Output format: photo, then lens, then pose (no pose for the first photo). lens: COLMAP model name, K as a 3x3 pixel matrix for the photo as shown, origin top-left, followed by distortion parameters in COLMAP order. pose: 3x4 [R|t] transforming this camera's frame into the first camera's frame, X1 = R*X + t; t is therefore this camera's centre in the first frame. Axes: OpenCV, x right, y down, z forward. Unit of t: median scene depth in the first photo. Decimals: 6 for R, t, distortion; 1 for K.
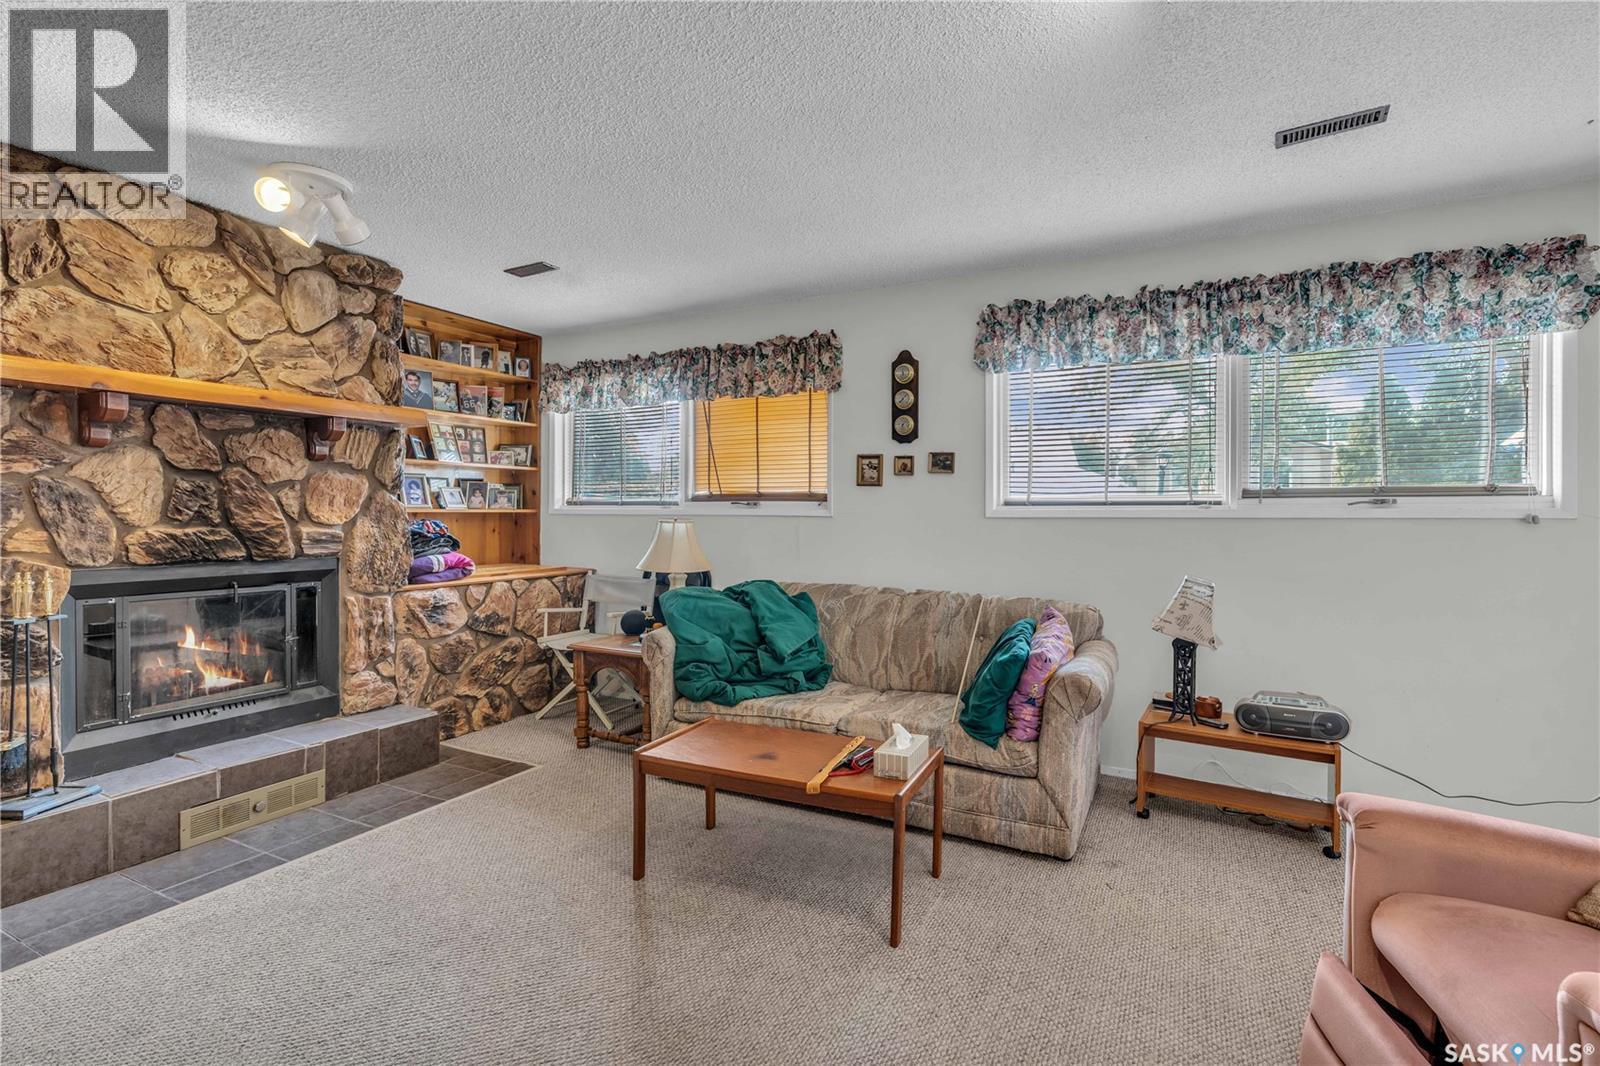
lens RADIAL K [[741.6, 0, 799.2], [0, 741.6, 503.8], [0, 0, 1]] dist [-0.002139, 0.000015]
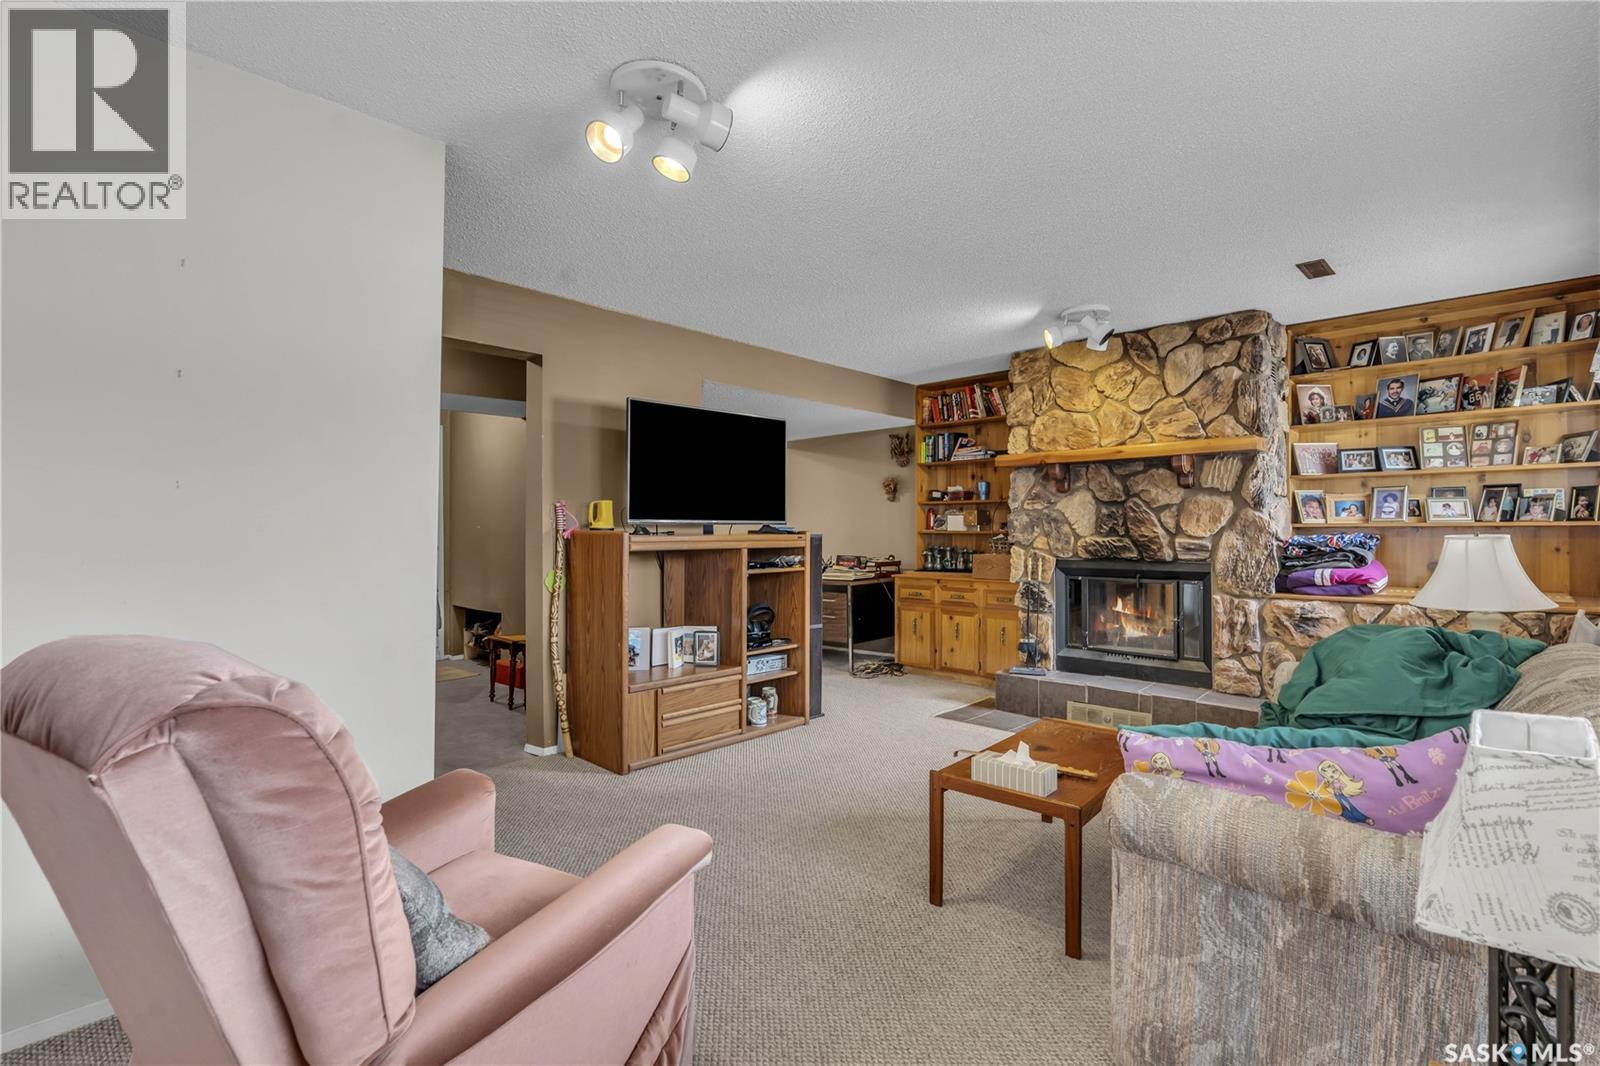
lens RADIAL K [[741.6, 0, 799.2], [0, 741.6, 503.8], [0, 0, 1]] dist [-0.002139, 0.000015]
pose [[-0.269864, -0.036236, -0.962216, 0.790142], [0.014675, 0.999021, -0.041737, 0.014108], [0.962787, -0.025384, -0.269068, 0.678092]]
